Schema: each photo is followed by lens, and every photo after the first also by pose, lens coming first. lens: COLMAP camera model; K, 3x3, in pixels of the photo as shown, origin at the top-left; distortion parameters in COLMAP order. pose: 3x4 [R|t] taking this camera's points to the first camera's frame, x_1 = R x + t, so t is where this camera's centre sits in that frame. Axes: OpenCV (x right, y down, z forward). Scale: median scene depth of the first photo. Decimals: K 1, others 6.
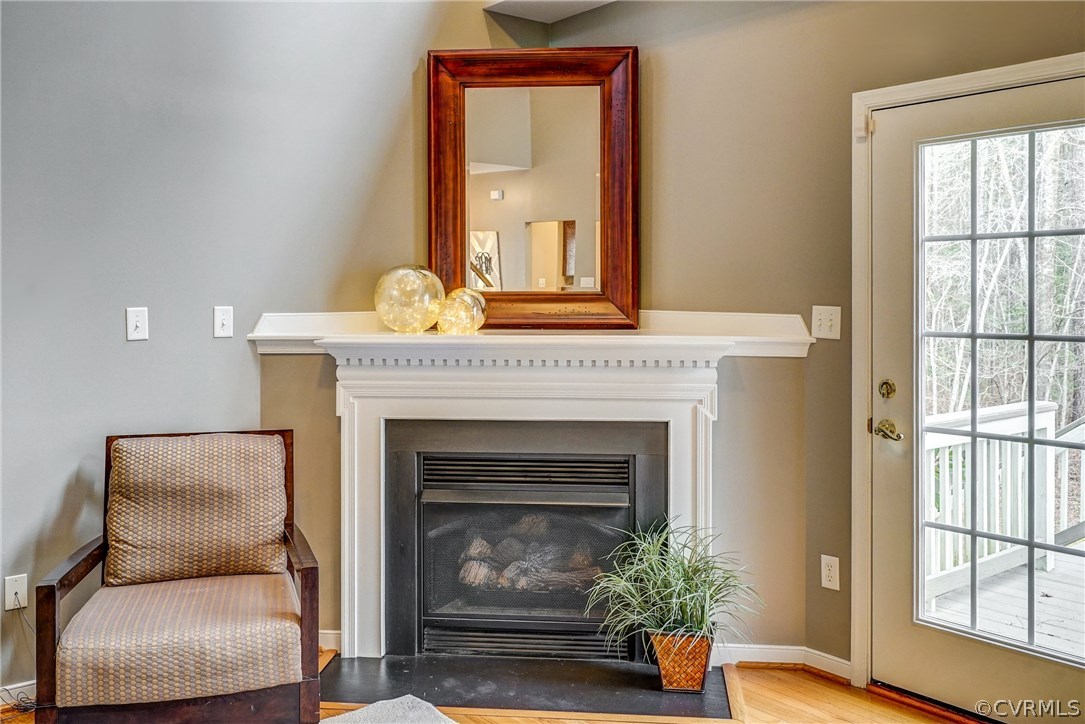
lens RADIAL K [[974.0, 0, 544.1], [0, 974.0, 312.7], [0, 0, 1]] dist [-0.021951, 0.003314]
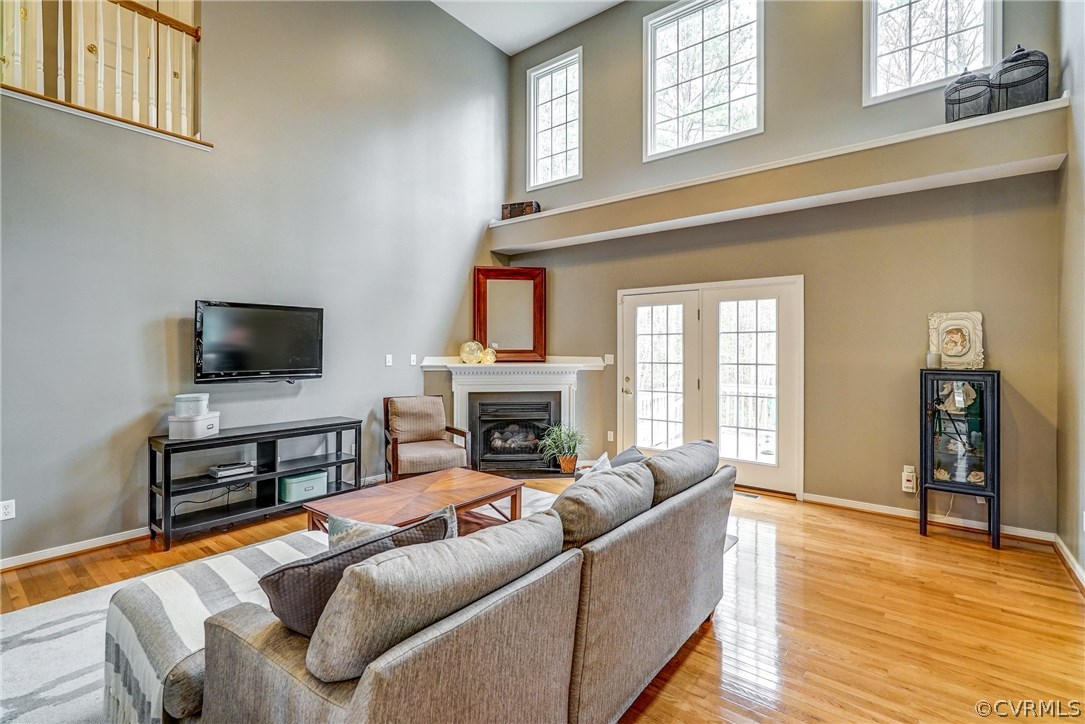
lens RADIAL K [[500.3, 0, 540.5], [0, 500.3, 354.5], [0, 0, 1]] dist [-0.002036, 0.000238]
pose [[0.978532, -0.001159, 0.206093, -0.262505], [0.002236, 0.999985, -0.004996, 0.001616], [-0.206084, 0.005349, 0.978520, -0.555828]]
